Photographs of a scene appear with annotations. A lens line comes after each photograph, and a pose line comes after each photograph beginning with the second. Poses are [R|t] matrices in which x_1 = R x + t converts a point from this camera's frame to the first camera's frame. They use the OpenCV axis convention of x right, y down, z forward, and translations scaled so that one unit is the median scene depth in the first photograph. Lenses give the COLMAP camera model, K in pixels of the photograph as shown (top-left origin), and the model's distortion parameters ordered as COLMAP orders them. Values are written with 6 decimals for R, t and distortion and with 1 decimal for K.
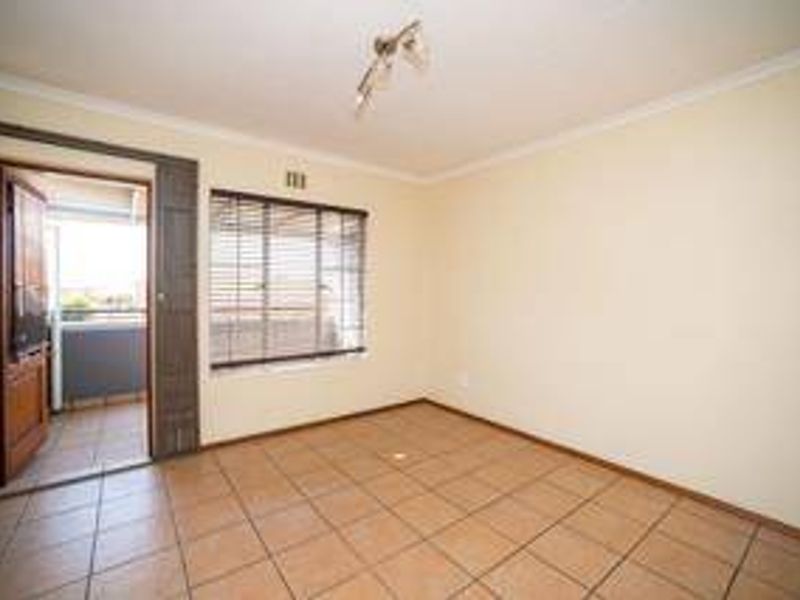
lens RADIAL K [[363.2, 0, 400.0], [0, 363.2, 300.0], [0, 0, 1]] dist [-0.064088, 0.000129]
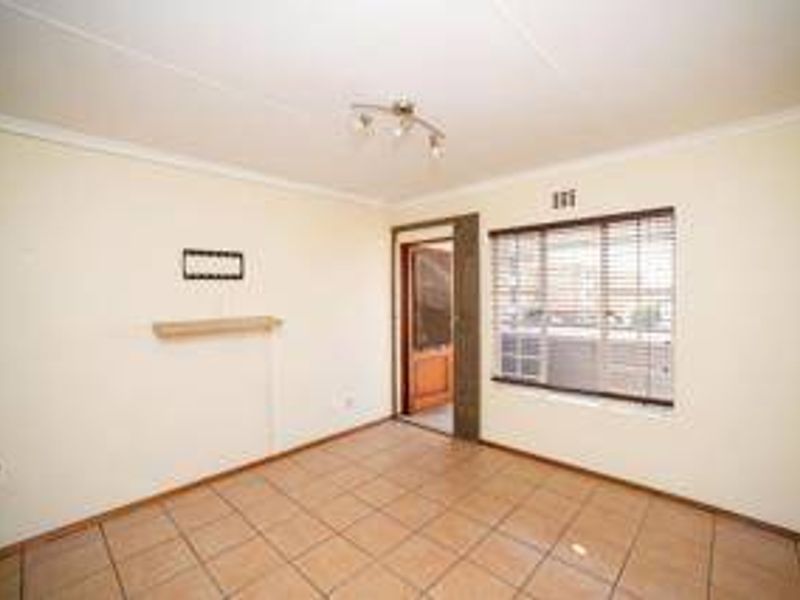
lens RADIAL K [[363.2, 0, 400.0], [0, 363.2, 300.0], [0, 0, 1]] dist [-0.064088, 0.000129]
pose [[0.162677, 0.012533, -0.986600, 0.622983], [-0.010693, 0.999883, 0.010939, -0.088011], [0.986622, 0.008770, 0.162792, 0.483902]]
